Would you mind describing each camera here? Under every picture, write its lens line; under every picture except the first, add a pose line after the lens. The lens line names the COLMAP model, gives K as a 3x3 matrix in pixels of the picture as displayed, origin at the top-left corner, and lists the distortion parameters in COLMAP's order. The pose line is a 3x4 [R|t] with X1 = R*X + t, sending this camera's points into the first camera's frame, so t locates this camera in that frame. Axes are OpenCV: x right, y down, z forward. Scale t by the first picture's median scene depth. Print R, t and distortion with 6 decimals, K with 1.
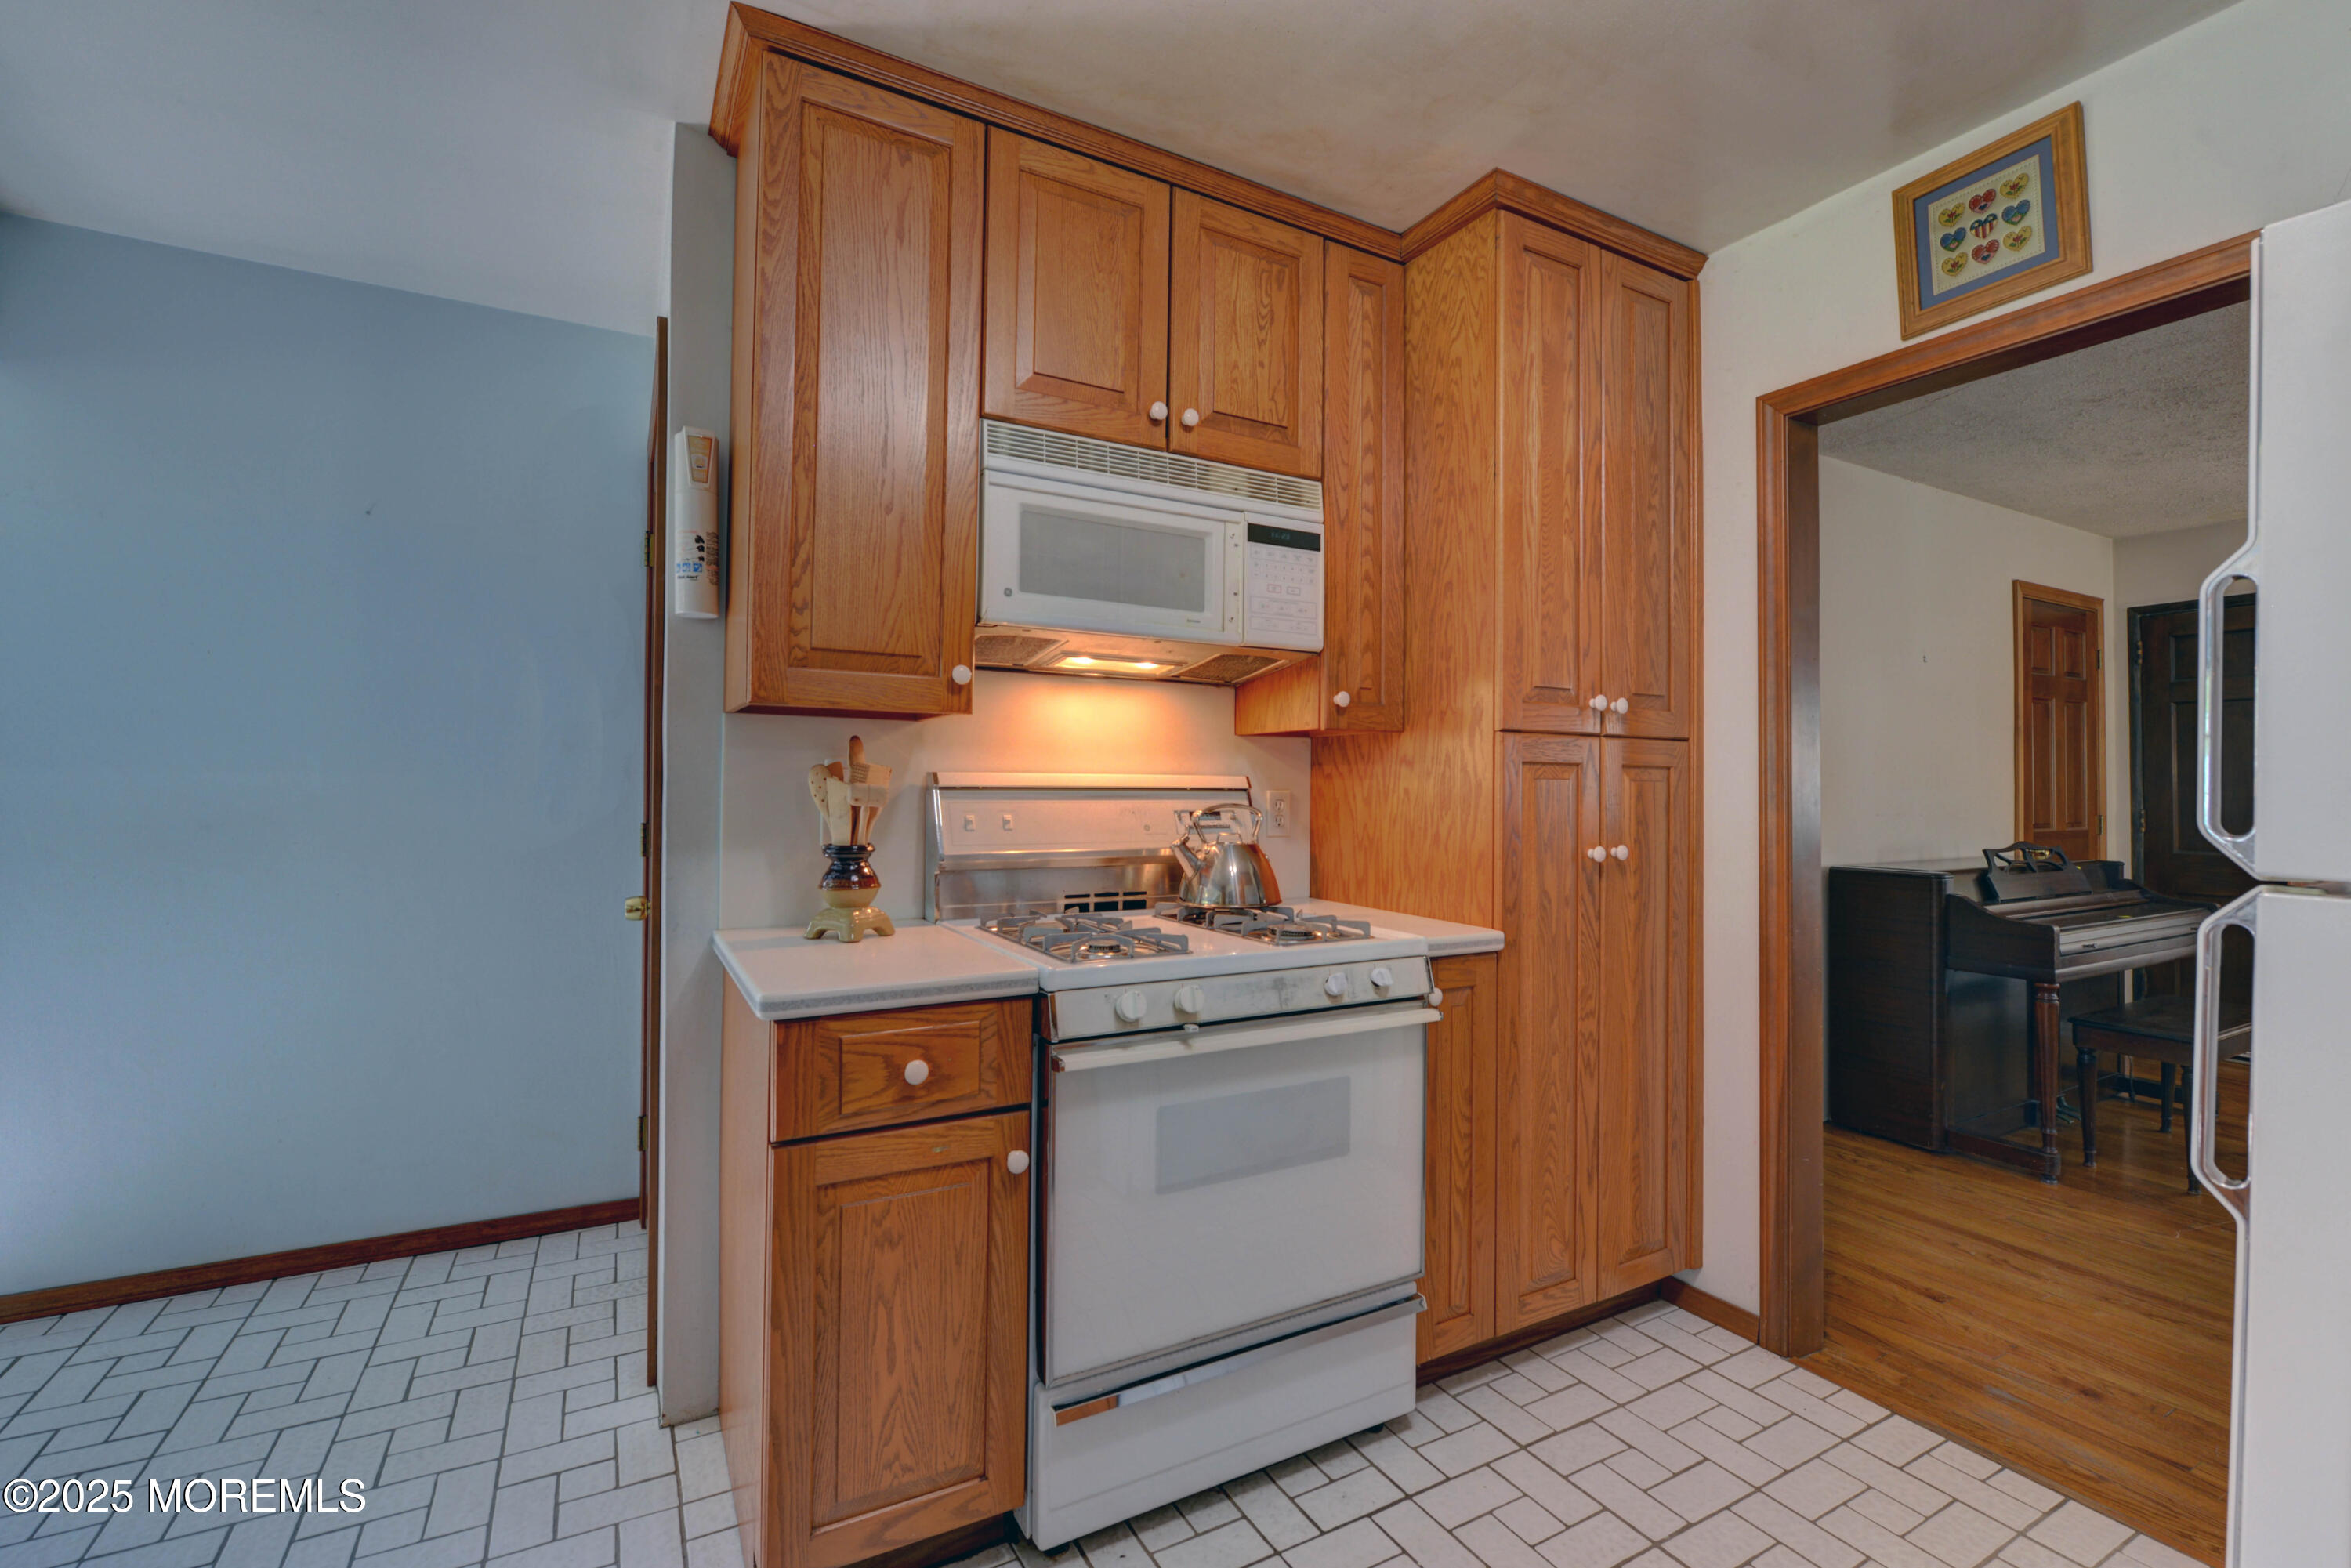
lens RADIAL K [[1023.0, 0, 1172.2], [0, 1023.0, 771.4], [0, 0, 1]] dist [-0.008380, -0.000083]
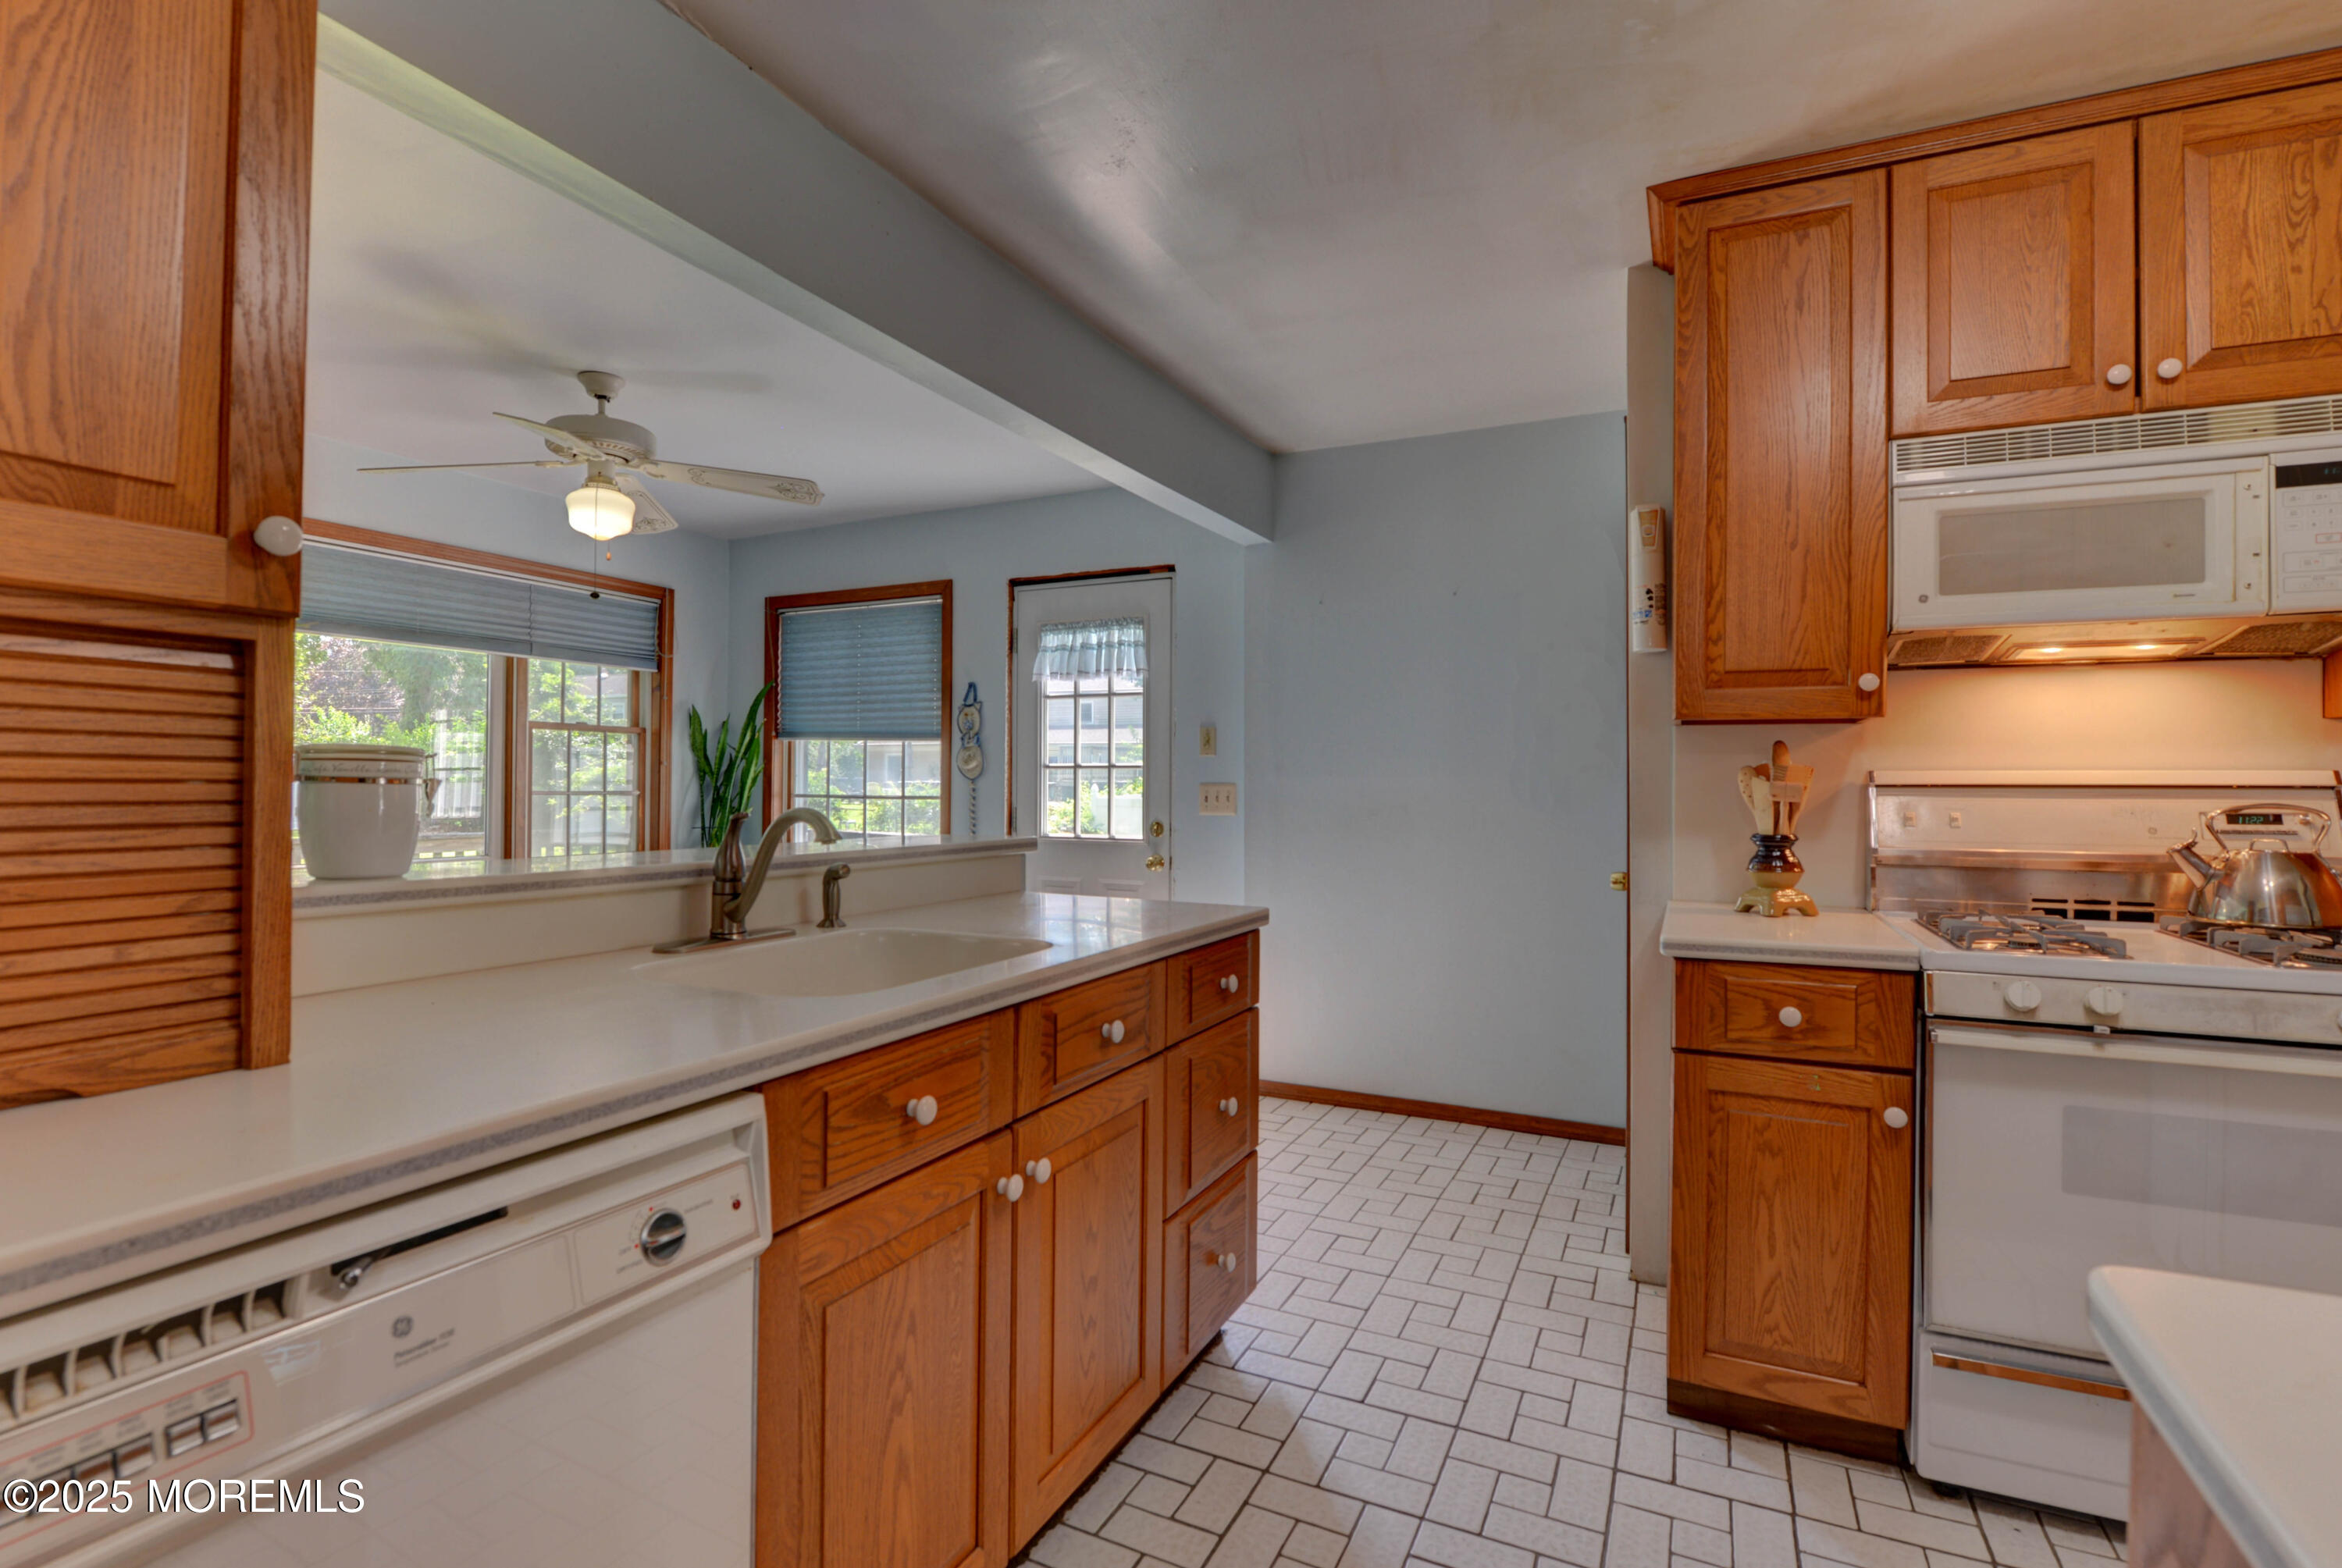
lens RADIAL K [[1089.5, 0, 1174.5], [0, 1089.5, 783.9], [0, 0, 1]] dist [-0.019404, -0.000275]
pose [[0.579295, -0.005550, -0.815099, 0.288102], [0.012493, 0.999920, 0.002071, 0.003014], [0.815022, -0.011383, 0.579318, -0.263459]]
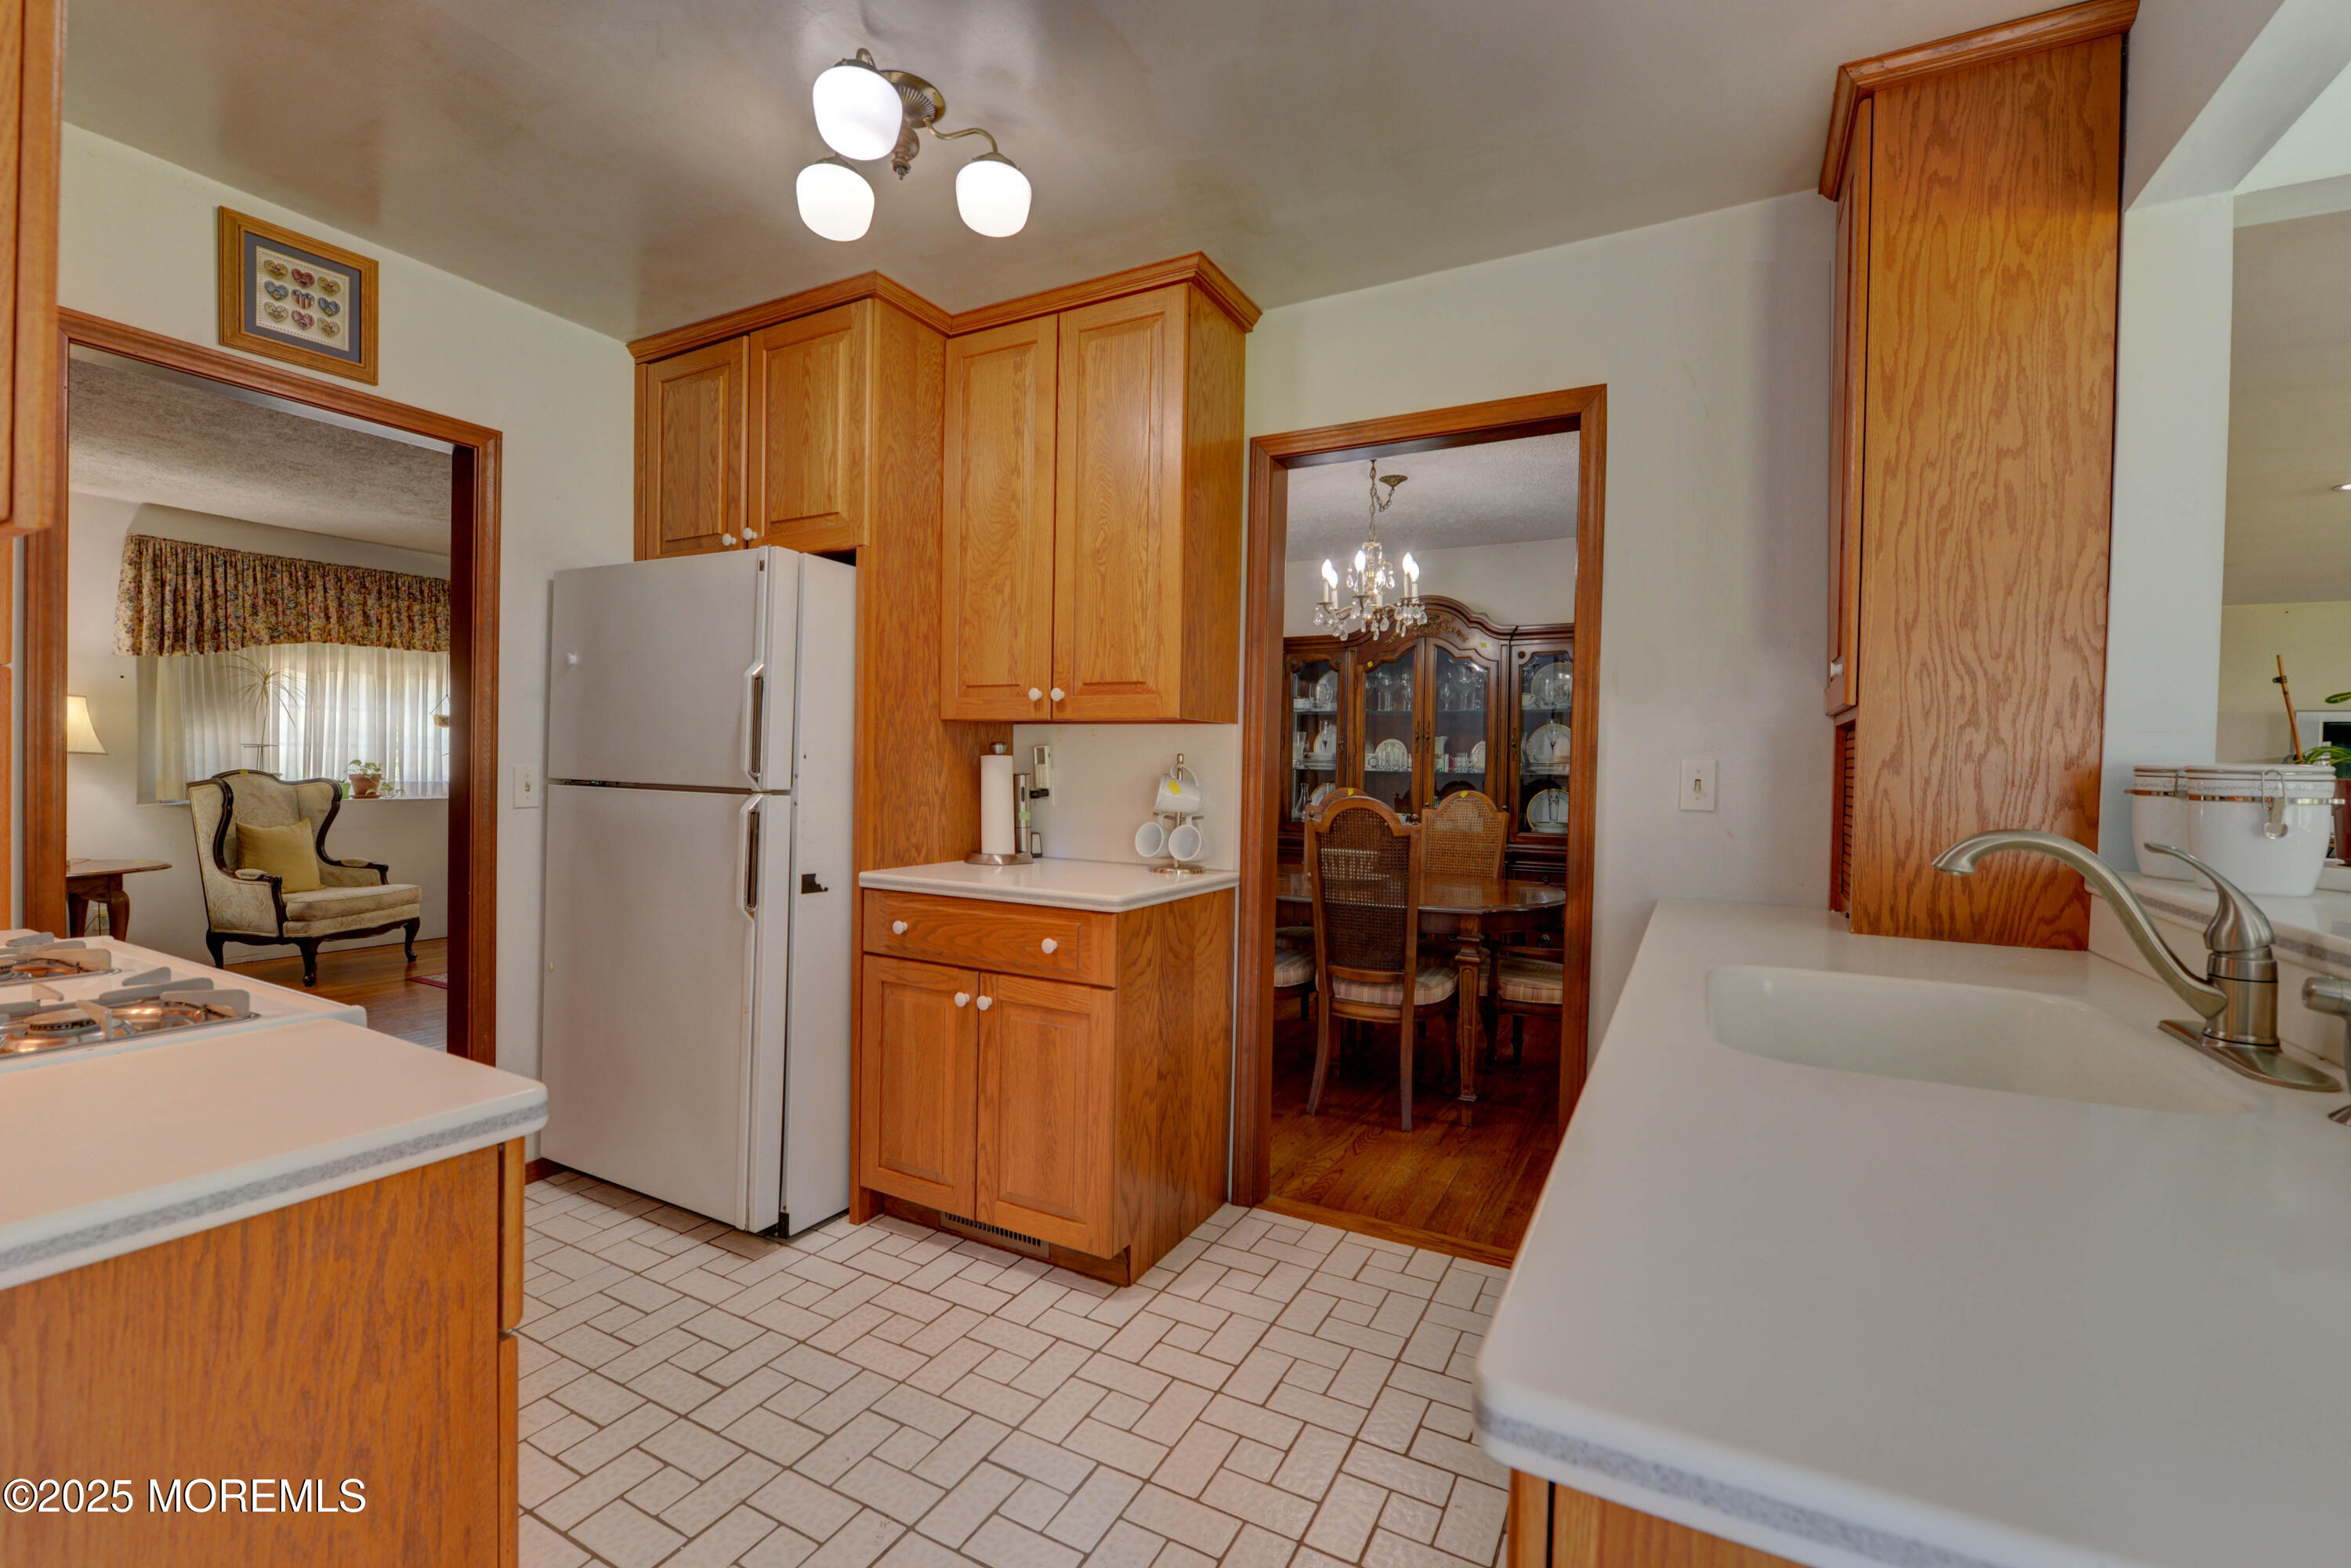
lens RADIAL K [[1023.0, 0, 1186.1], [0, 1023.0, 776.9], [0, 0, 1]] dist [-0.008380, -0.000083]
pose [[-0.537886, -0.025608, 0.842629, -0.849568], [-0.039595, 0.999203, 0.005092, 0.001680], [-0.842087, -0.030625, -0.538471, 0.734622]]
